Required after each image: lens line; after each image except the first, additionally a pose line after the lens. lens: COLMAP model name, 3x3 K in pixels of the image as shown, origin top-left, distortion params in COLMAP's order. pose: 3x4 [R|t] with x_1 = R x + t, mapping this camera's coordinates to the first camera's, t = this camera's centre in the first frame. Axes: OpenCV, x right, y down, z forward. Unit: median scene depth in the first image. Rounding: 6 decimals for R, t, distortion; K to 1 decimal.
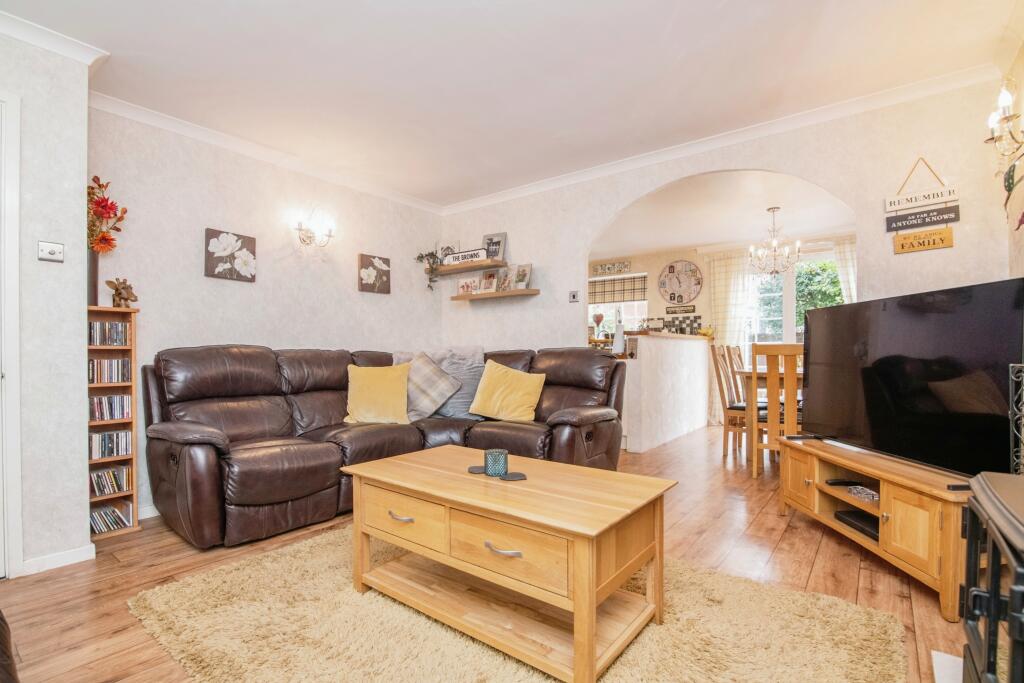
lens RADIAL K [[475.6, 0, 520.0], [0, 475.6, 369.4], [0, 0, 1]] dist [-0.016146, 0.000279]
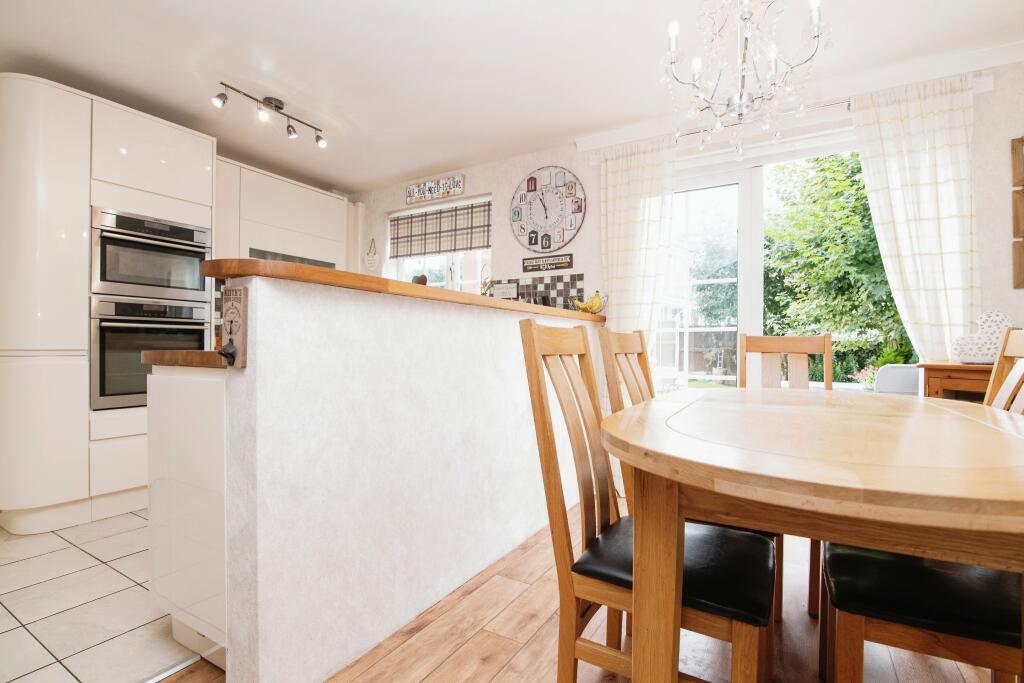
lens RADIAL K [[475.6, 0, 521.8], [0, 475.6, 348.2], [0, 0, 1]] dist [-0.016146, 0.000279]
pose [[0.995072, 0.012150, 0.098407, 0.264348], [-0.009411, 0.999557, -0.028248, -0.019151], [-0.098706, 0.027183, 0.994745, 0.500751]]
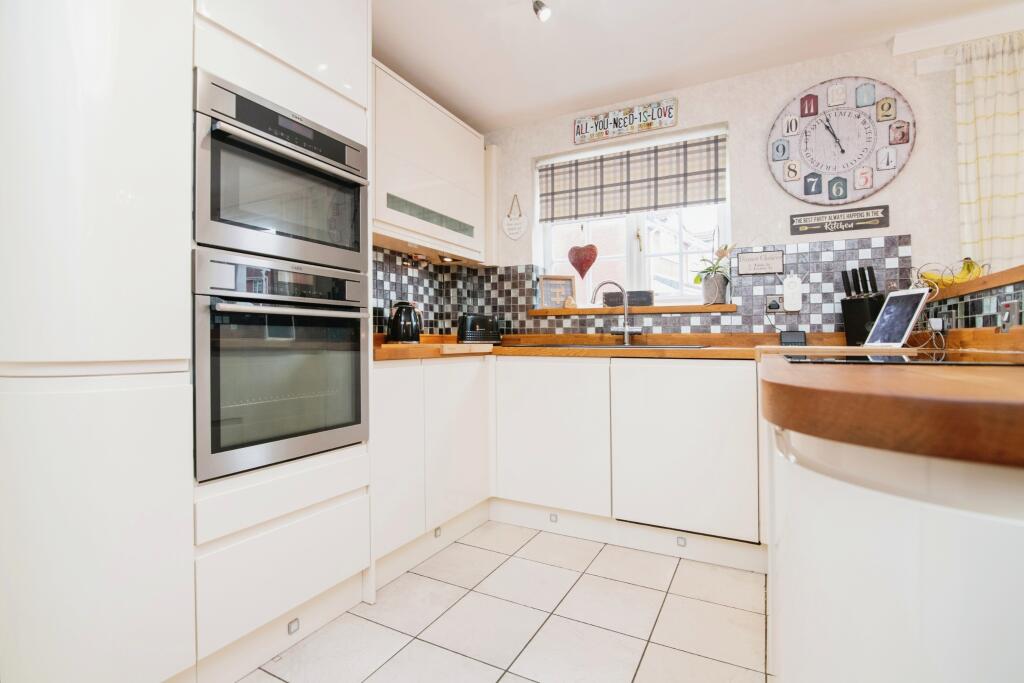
lens RADIAL K [[475.6, 0, 514.3], [0, 475.6, 333.8], [0, 0, 1]] dist [-0.016146, 0.000279]
pose [[0.989104, 0.009486, 0.146909, 0.055601], [-0.002592, 0.998889, -0.047044, -0.026494], [-0.147192, 0.046151, 0.988031, 0.706943]]
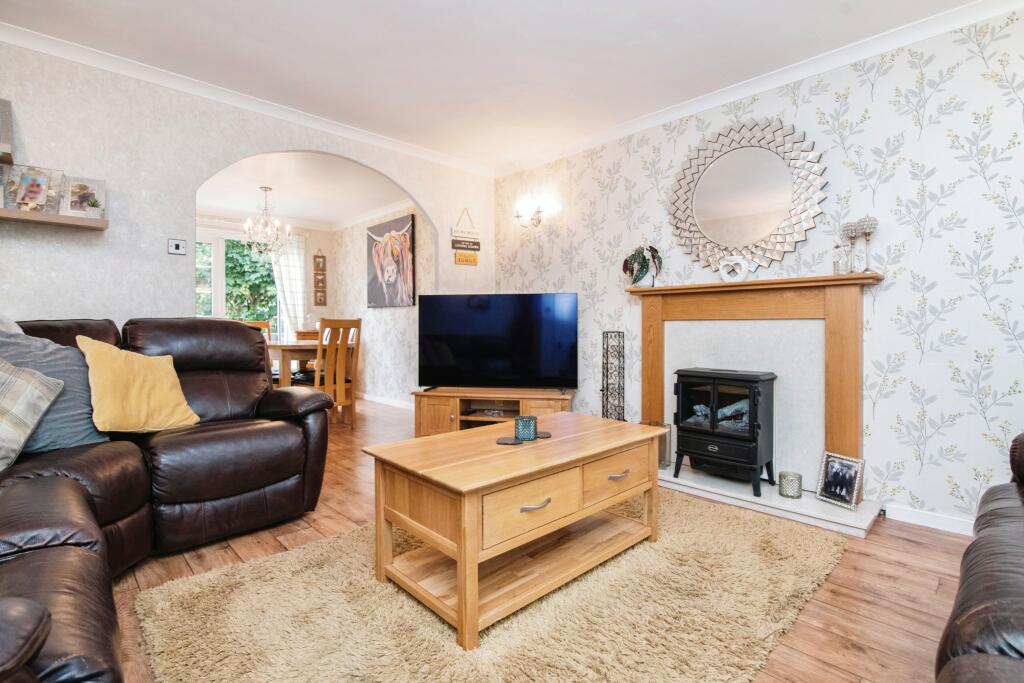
lens RADIAL K [[475.6, 0, 513.2], [0, 475.6, 331.3], [0, 0, 1]] dist [-0.016146, 0.000279]
pose [[0.160973, -0.004532, 0.986948, -0.283842], [0.031586, 0.999501, -0.000562, -0.005478], [-0.986453, 0.031264, 0.161035, 0.217747]]
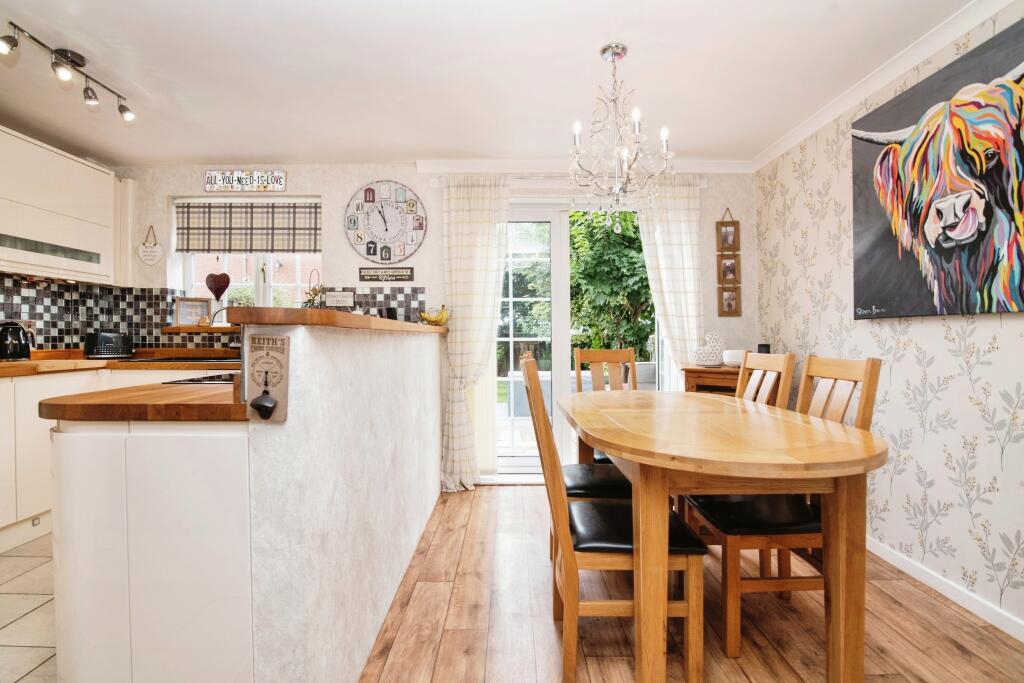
lens RADIAL K [[475.6, 0, 507.1], [0, 475.6, 332.9], [0, 0, 1]] dist [-0.016146, 0.000279]
pose [[0.812112, 0.008939, 0.583432, 0.141456], [0.014199, 0.999284, -0.035075, -0.040559], [-0.583328, 0.036769, 0.811404, 0.502420]]
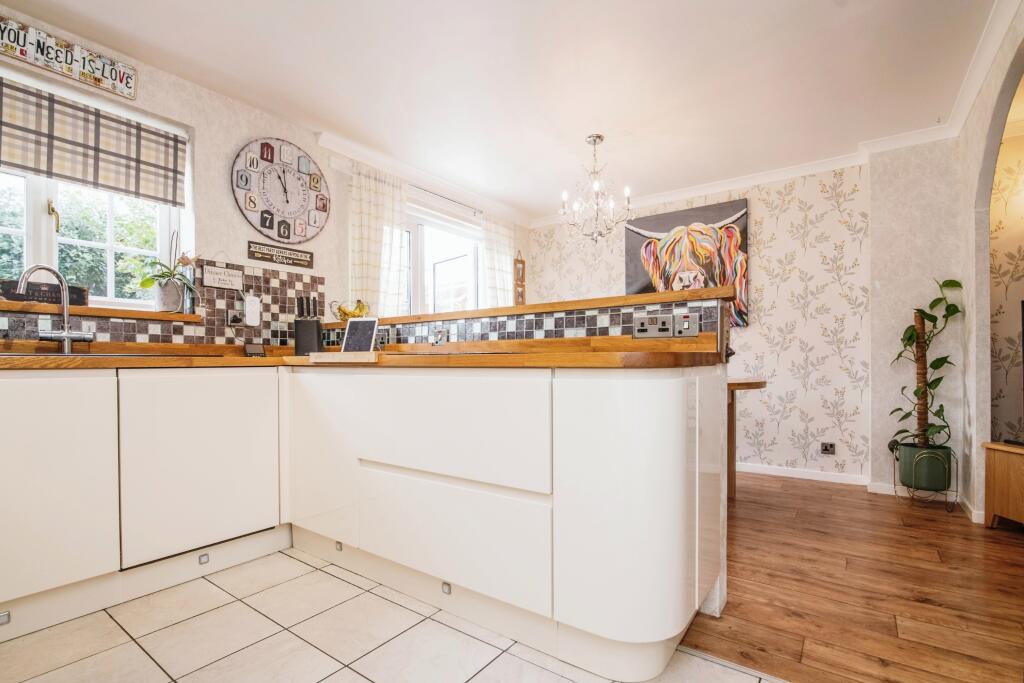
lens RADIAL K [[475.6, 0, 500.2], [0, 475.6, 354.4], [0, 0, 1]] dist [-0.016146, 0.000279]
pose [[0.019125, 0.017788, 0.999659, -0.084286], [0.034586, 0.999232, -0.018442, -0.021825], [-0.999219, 0.034927, 0.018496, 0.808370]]
